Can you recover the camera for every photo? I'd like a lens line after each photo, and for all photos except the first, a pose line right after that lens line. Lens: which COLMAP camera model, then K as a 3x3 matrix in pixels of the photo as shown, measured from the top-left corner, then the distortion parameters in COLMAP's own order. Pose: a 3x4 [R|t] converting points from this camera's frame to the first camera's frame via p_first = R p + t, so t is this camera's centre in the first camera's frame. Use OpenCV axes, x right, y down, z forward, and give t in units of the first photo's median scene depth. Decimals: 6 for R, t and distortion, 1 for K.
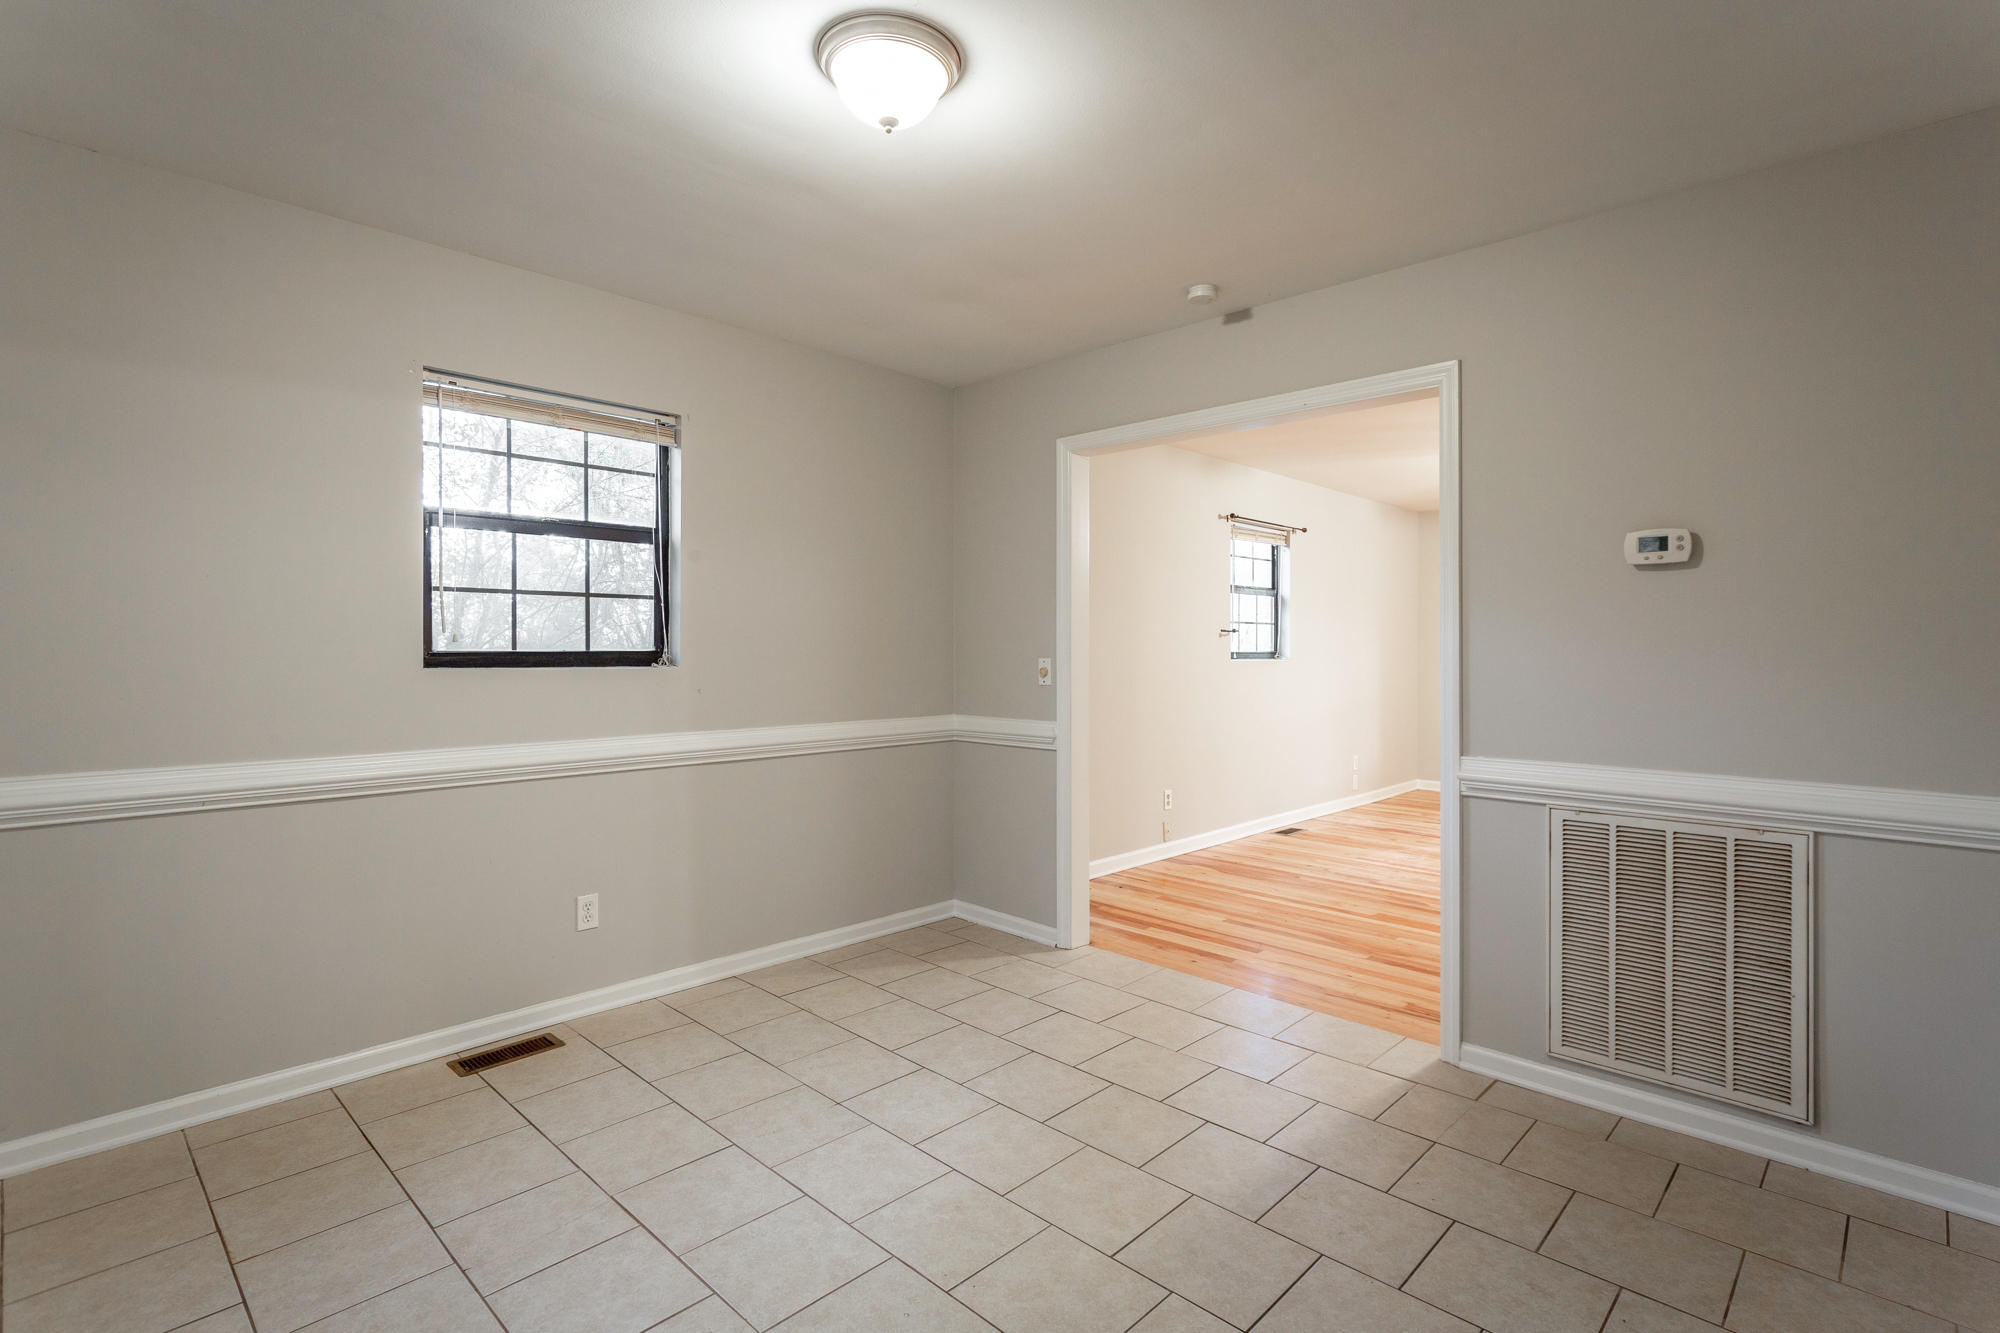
lens RADIAL K [[958.8, 0, 1013.3], [0, 958.8, 655.9], [0, 0, 1]] dist [0.003634, 0.002397]
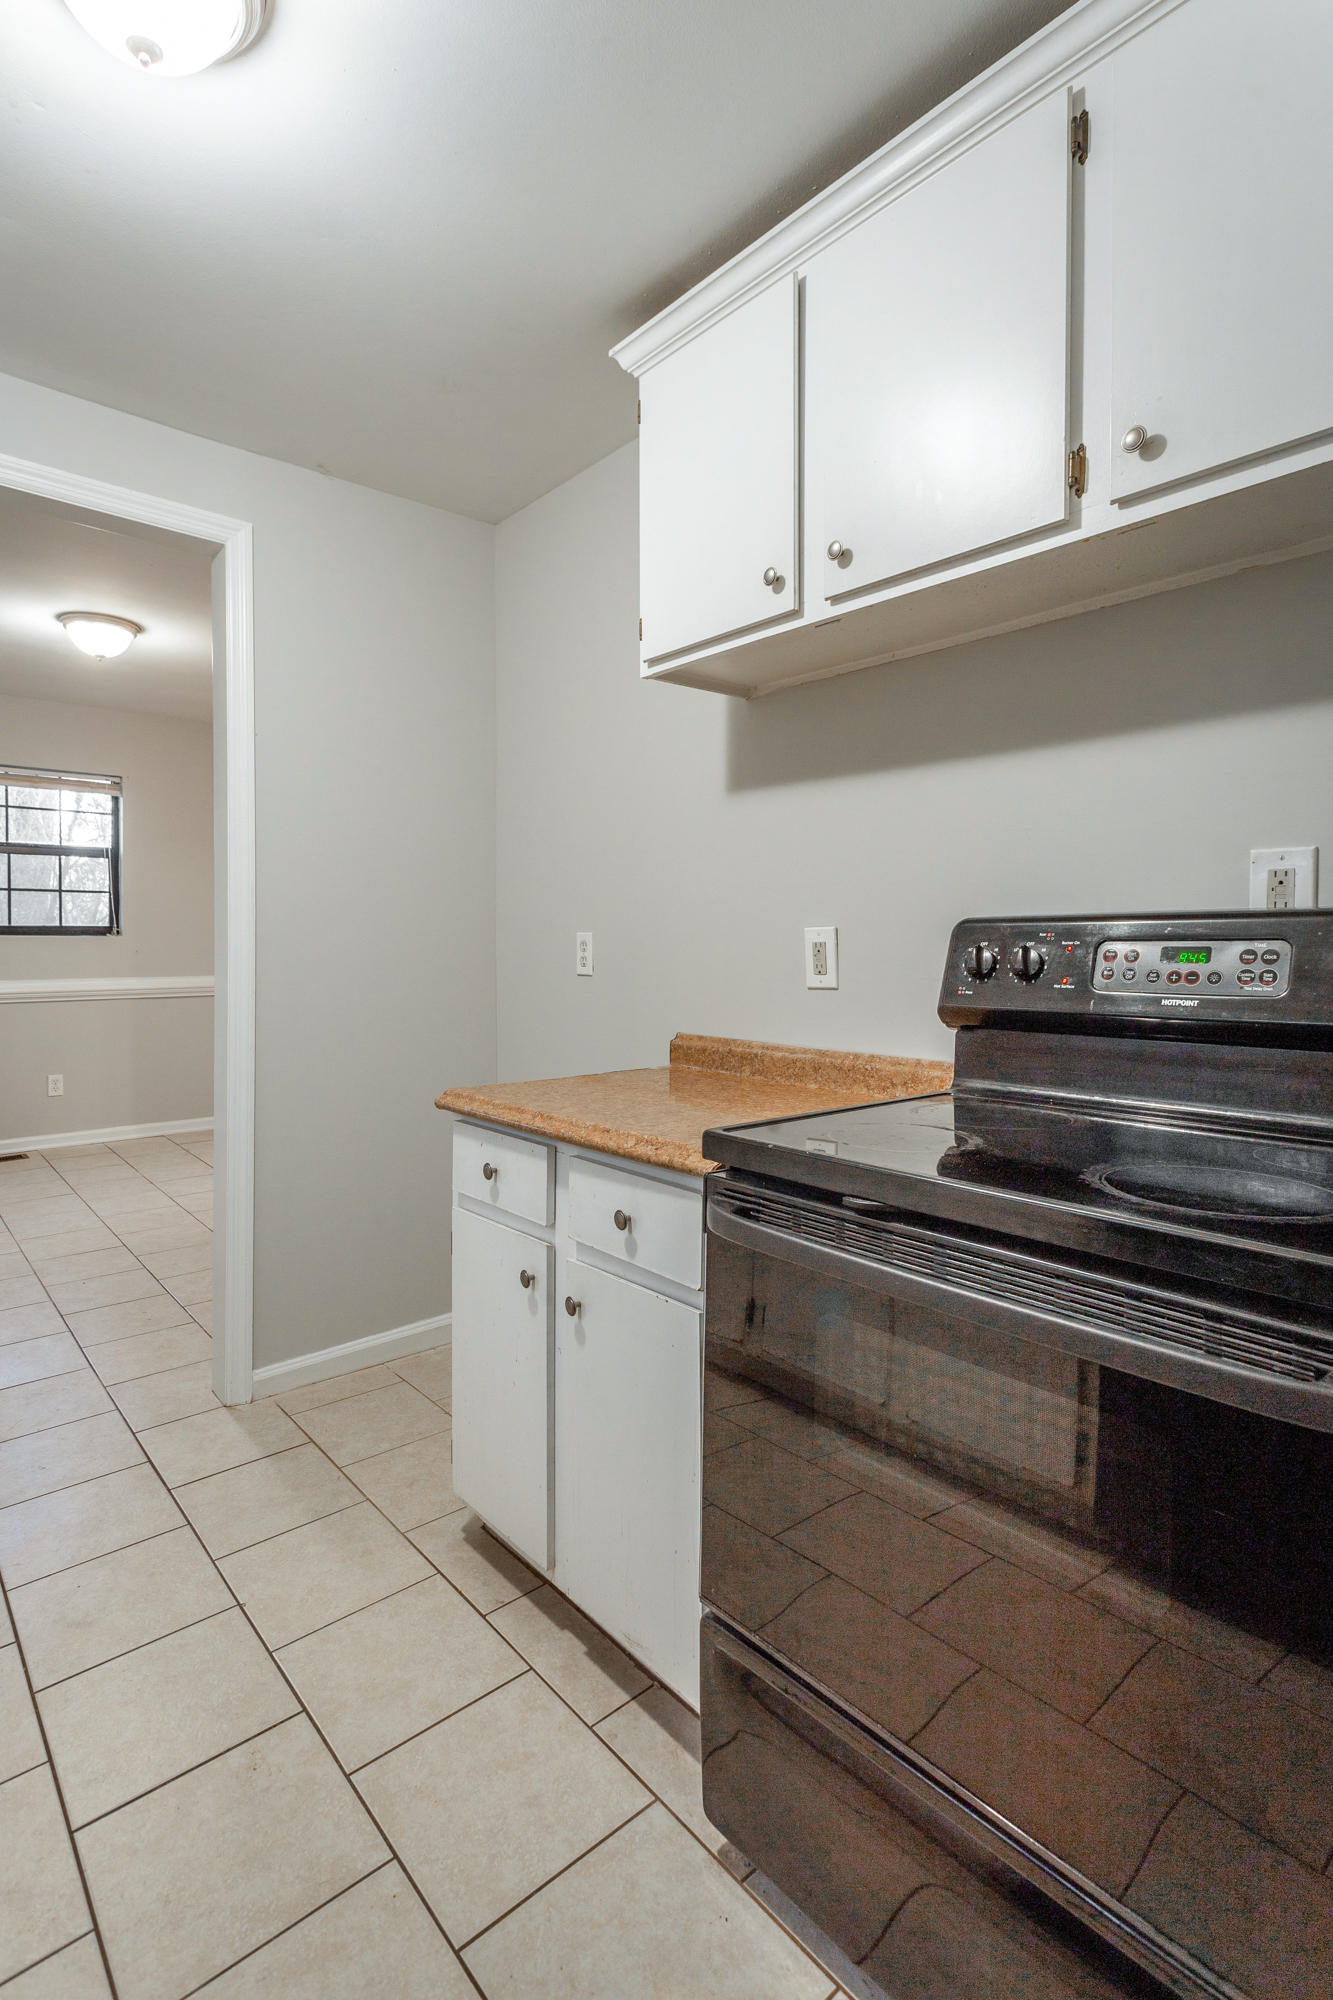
lens RADIAL K [[958.8, 0, 670.3], [0, 958.8, 931.7], [0, 0, 1]] dist [0.003634, 0.002397]
pose [[0.996518, 0.001517, -0.083359, 0.682510], [-0.002053, 0.999978, -0.006347, 0.013205], [0.083348, 0.006496, 0.996499, -0.502403]]
